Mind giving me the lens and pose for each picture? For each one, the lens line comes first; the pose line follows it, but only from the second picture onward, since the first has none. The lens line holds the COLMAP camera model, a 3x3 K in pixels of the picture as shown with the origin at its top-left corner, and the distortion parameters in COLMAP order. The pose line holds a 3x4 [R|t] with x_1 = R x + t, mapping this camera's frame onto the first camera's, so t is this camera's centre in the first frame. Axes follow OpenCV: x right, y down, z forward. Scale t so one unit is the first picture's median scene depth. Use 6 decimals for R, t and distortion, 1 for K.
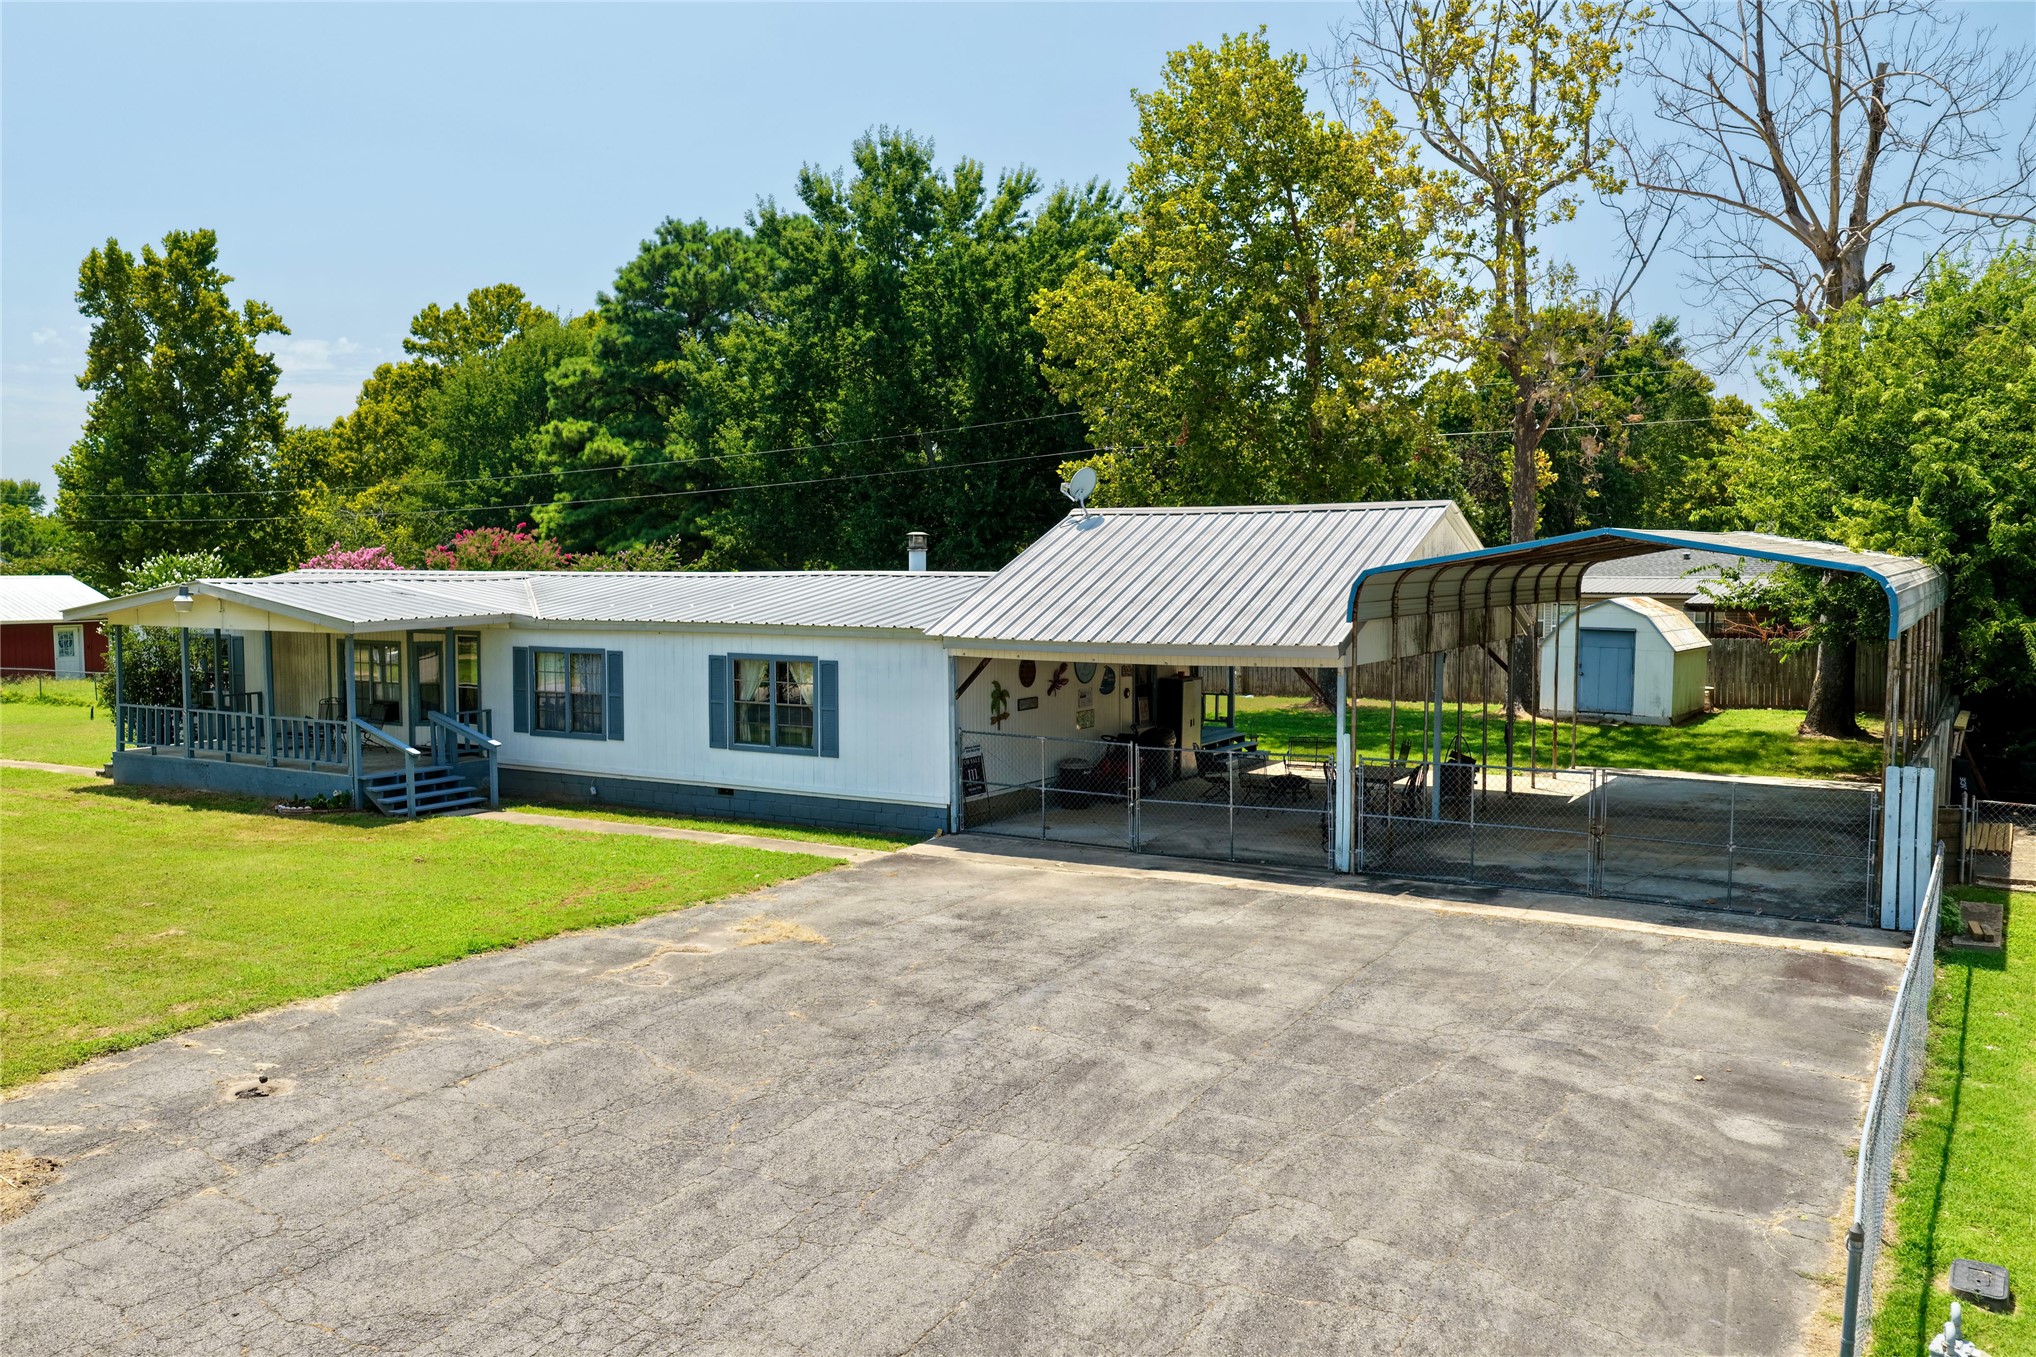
lens RADIAL K [[1701.5, 0, 1018.0], [0, 1701.5, 678.5], [0, 0, 1]] dist [-0.005282, 0.011963]
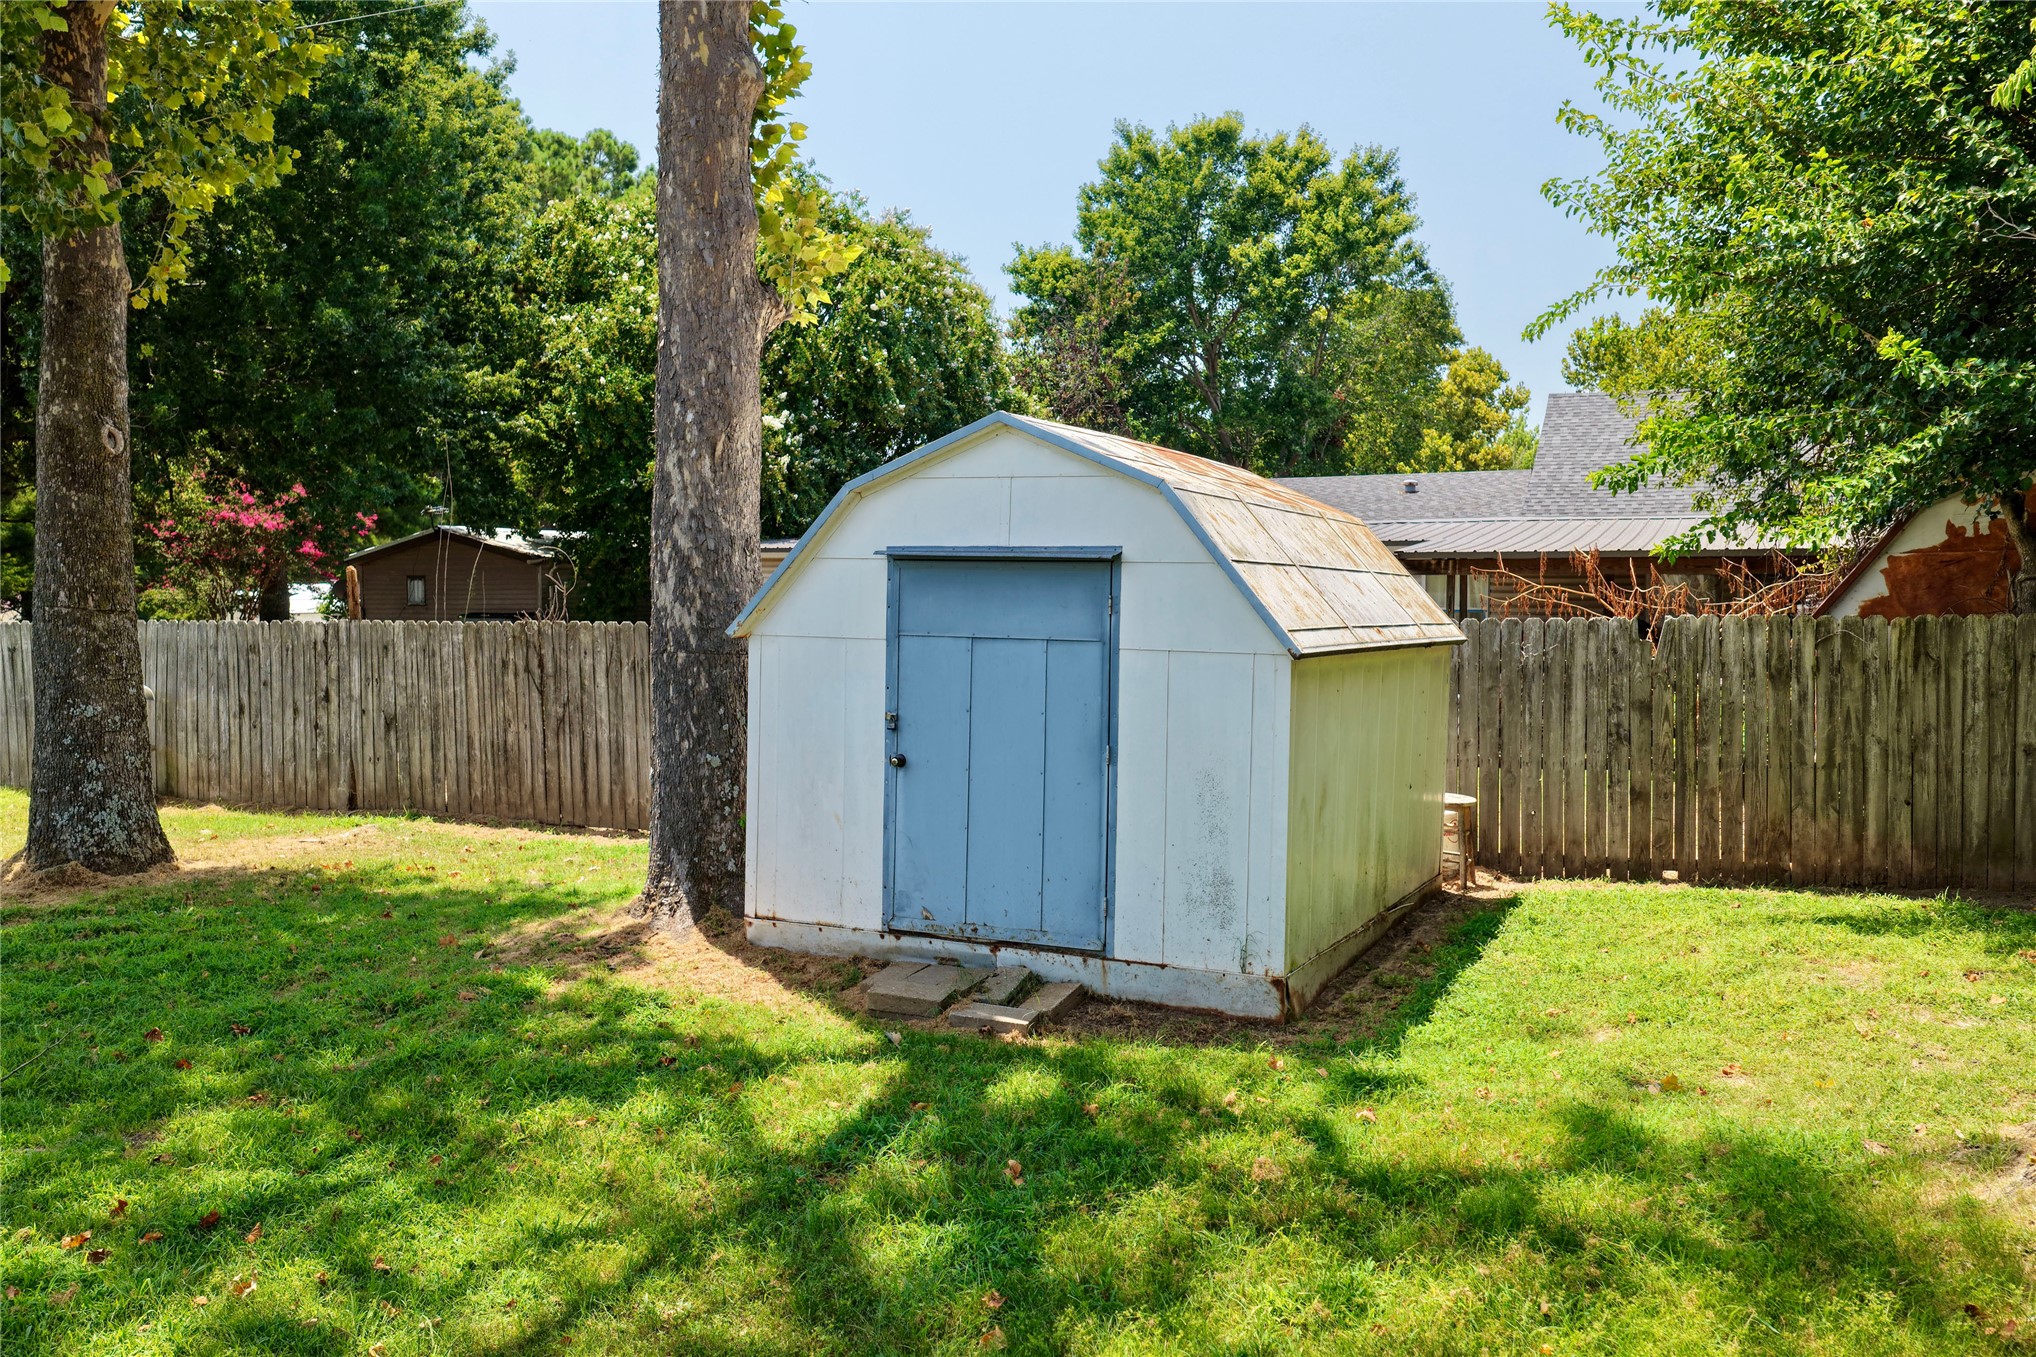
lens RADIAL K [[1701.5, 0, 1018.0], [0, 1701.5, 678.5], [0, 0, 1]] dist [-0.005282, 0.011963]
pose [[0.991094, -0.003939, 0.133104, 0.185638], [0.006873, 0.999743, -0.021591, -0.005063], [-0.132985, 0.022314, 0.990867, 0.456534]]
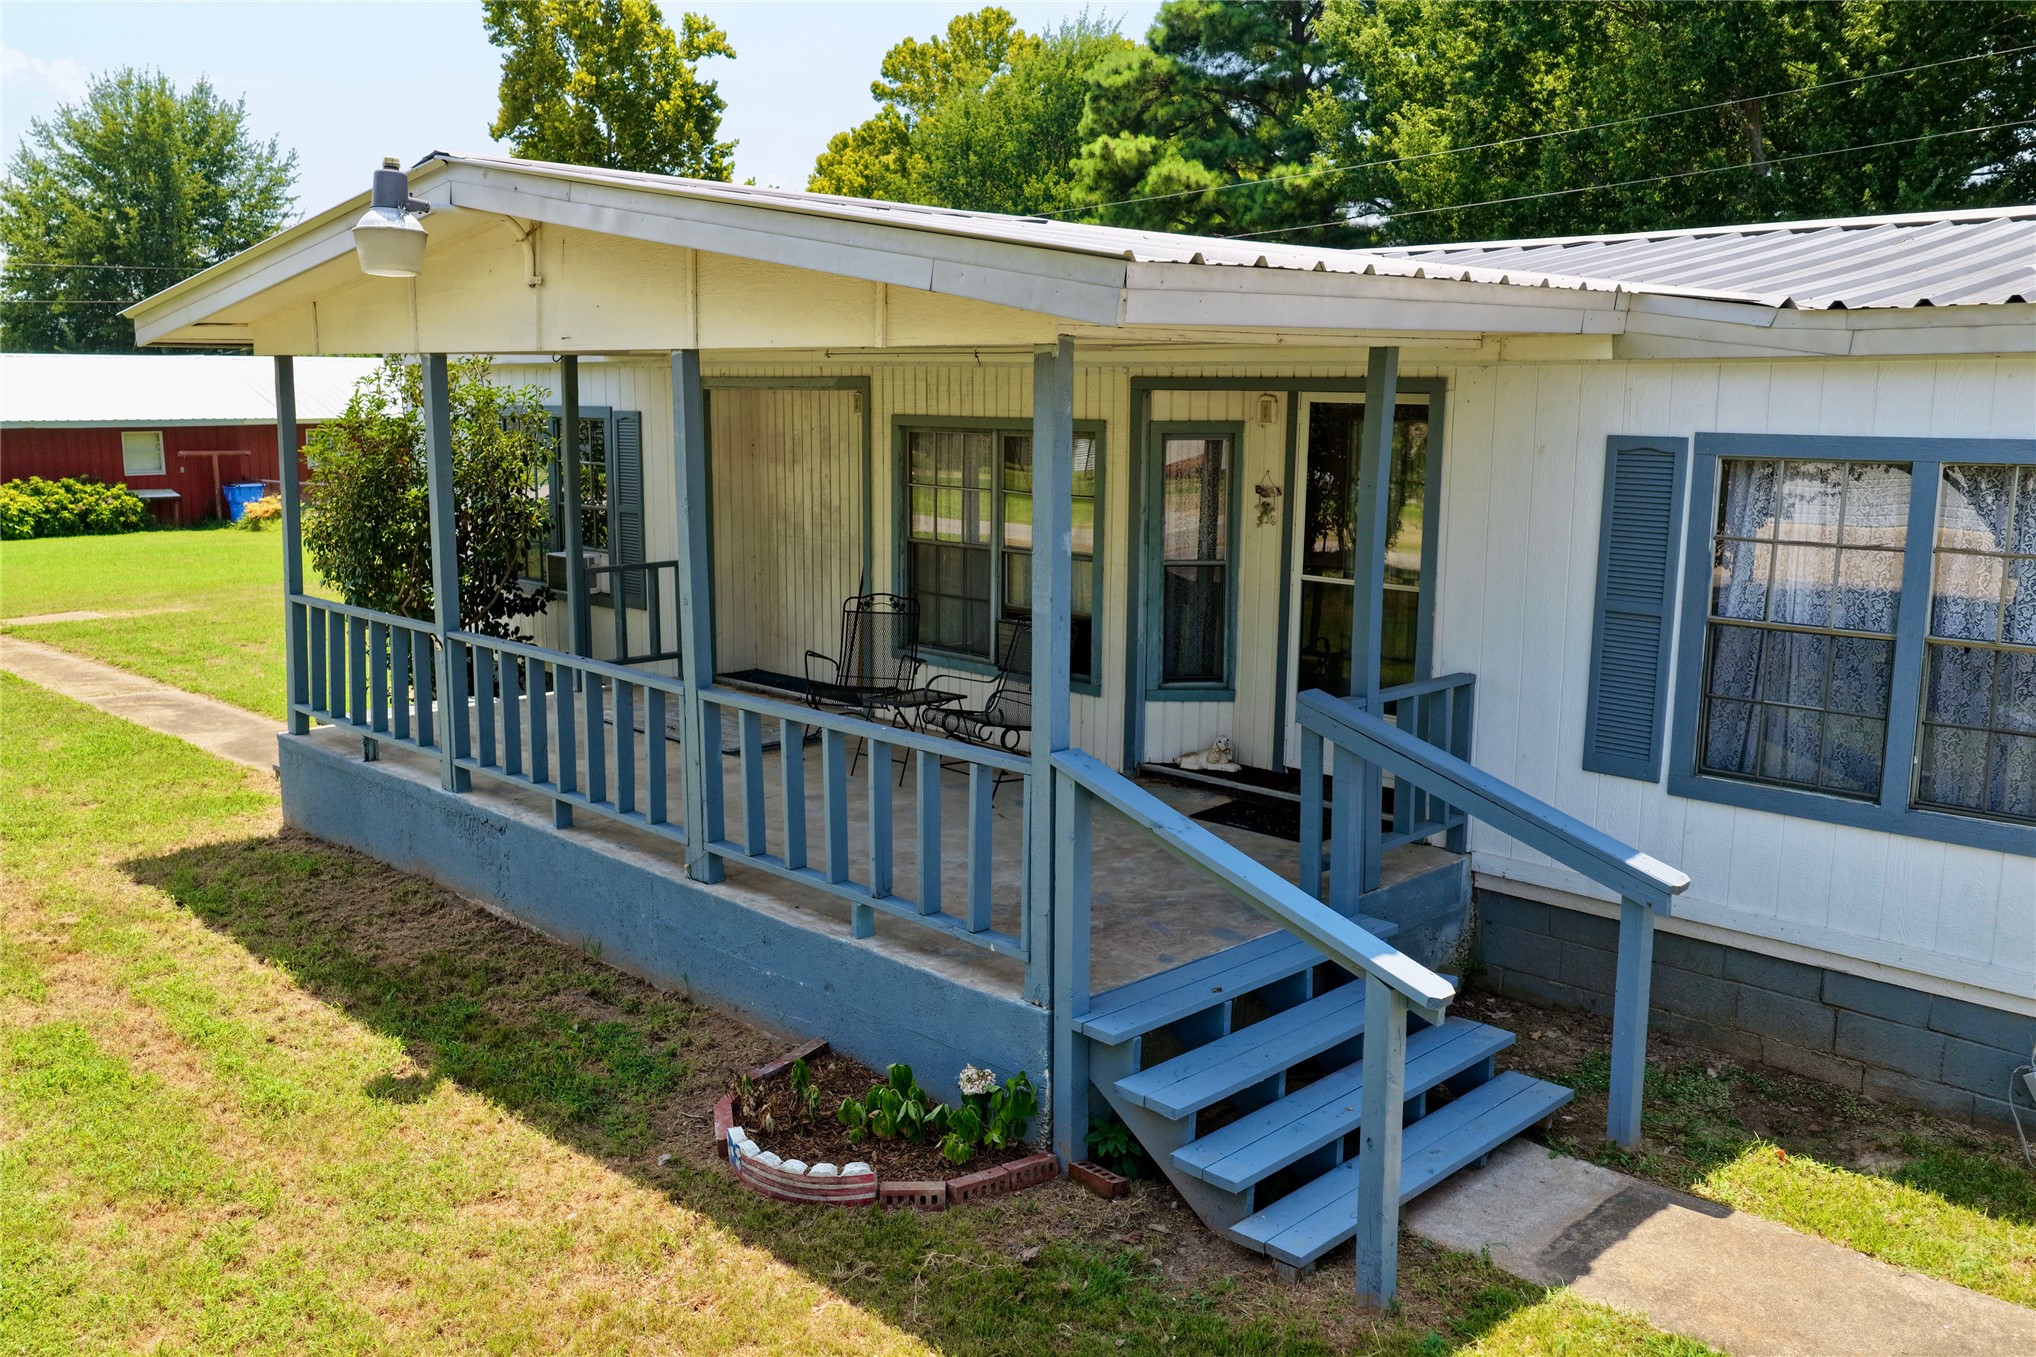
lens RADIAL K [[1684.5, 0, 1024.9], [0, 1684.5, 698.1], [0, 0, 1]] dist [-0.000536, -0.002703]
pose [[0.972708, 0.046518, -0.227323, -0.138594], [-0.021685, 0.993635, 0.110539, -0.002479], [0.231018, -0.102593, 0.967525, 0.317345]]
